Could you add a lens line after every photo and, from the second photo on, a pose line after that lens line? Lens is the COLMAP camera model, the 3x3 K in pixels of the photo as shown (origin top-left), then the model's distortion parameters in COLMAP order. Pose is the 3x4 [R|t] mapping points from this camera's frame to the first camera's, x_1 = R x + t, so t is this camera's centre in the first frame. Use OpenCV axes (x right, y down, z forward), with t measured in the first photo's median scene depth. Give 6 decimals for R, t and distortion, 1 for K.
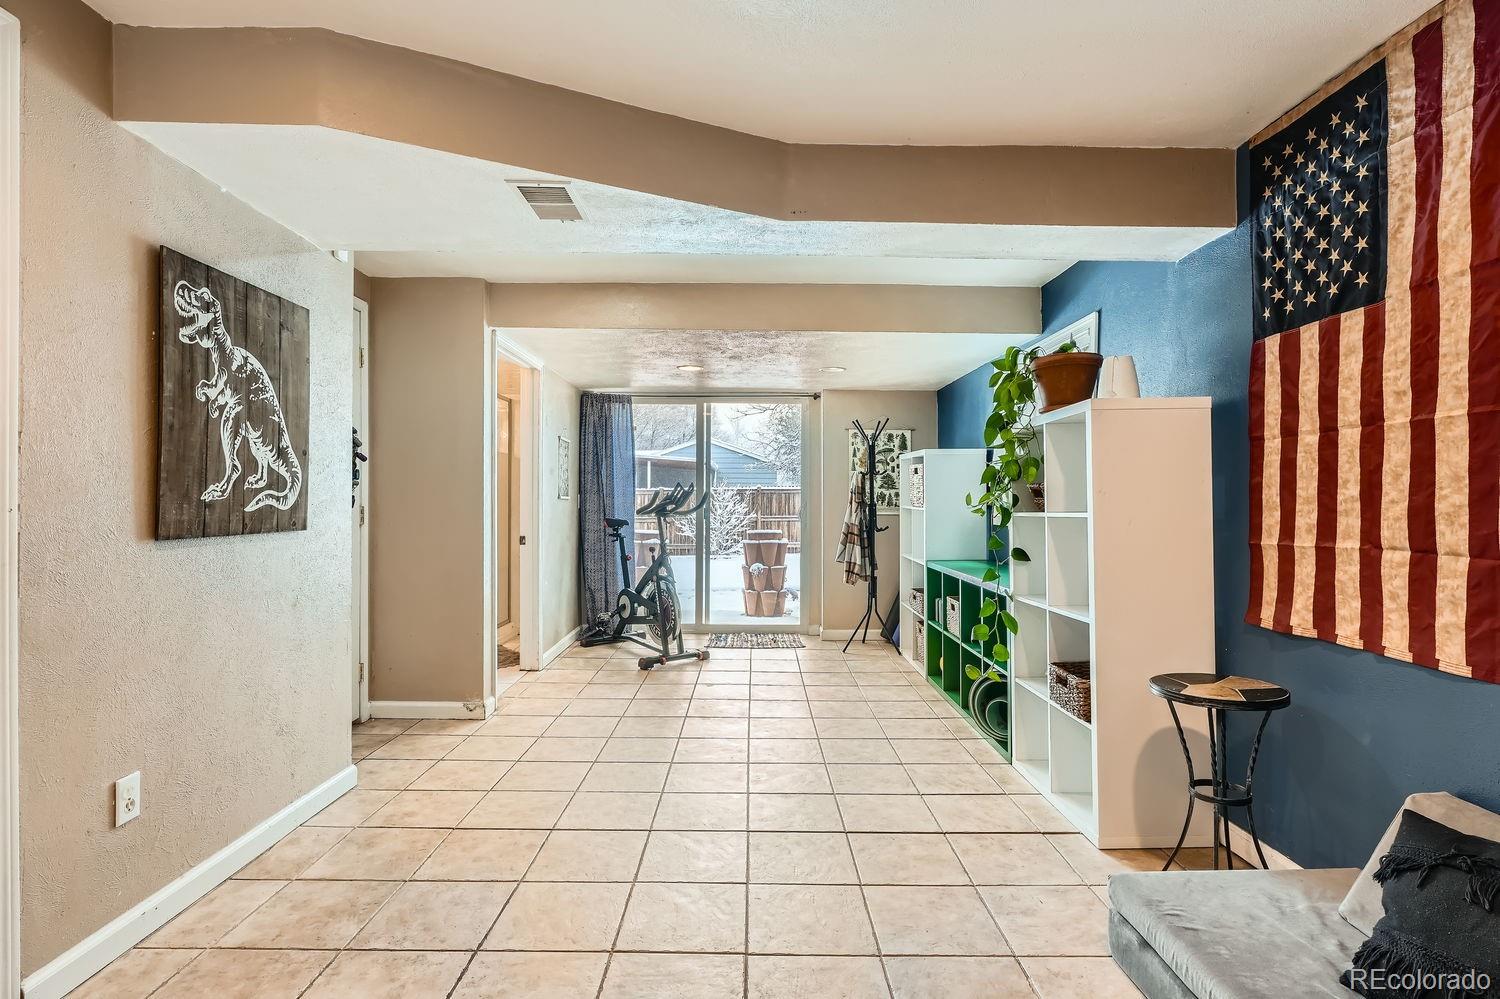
lens RADIAL K [[731.0, 0, 755.4], [0, 731.0, 506.0], [0, 0, 1]] dist [-0.004651, 0.001122]
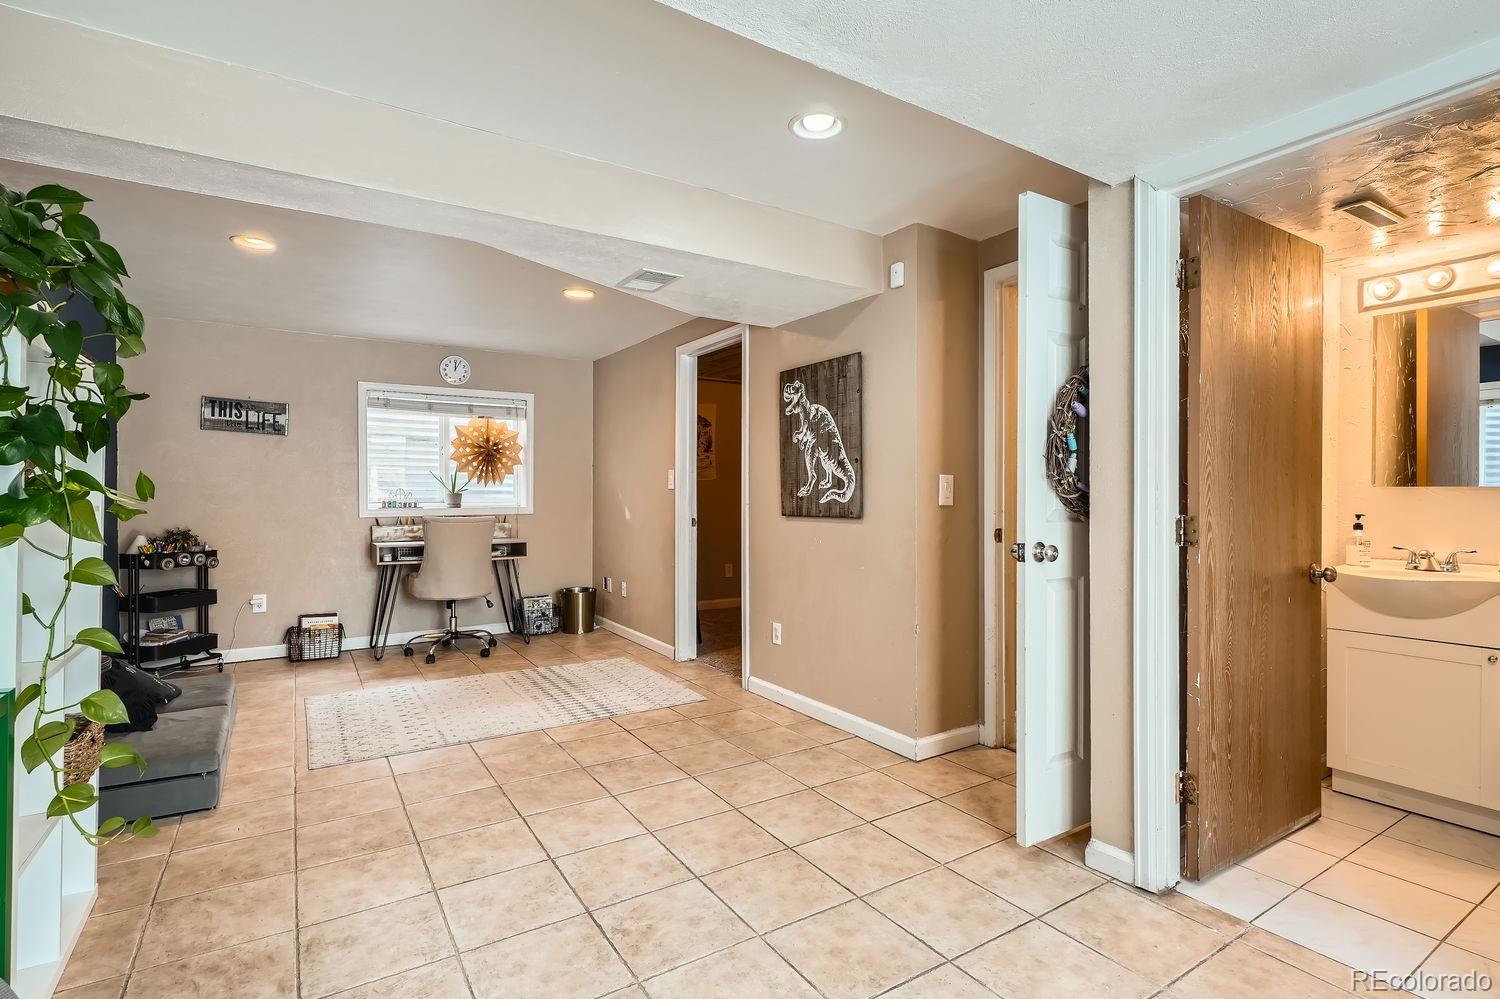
lens RADIAL K [[731.0, 0, 748.2], [0, 731.0, 499.7], [0, 0, 1]] dist [-0.004651, 0.001122]
pose [[-0.850139, -0.002788, -0.526551, 0.257957], [-0.006413, 0.999967, 0.005061, -0.005850], [0.526519, 0.007679, -0.850128, 2.012737]]
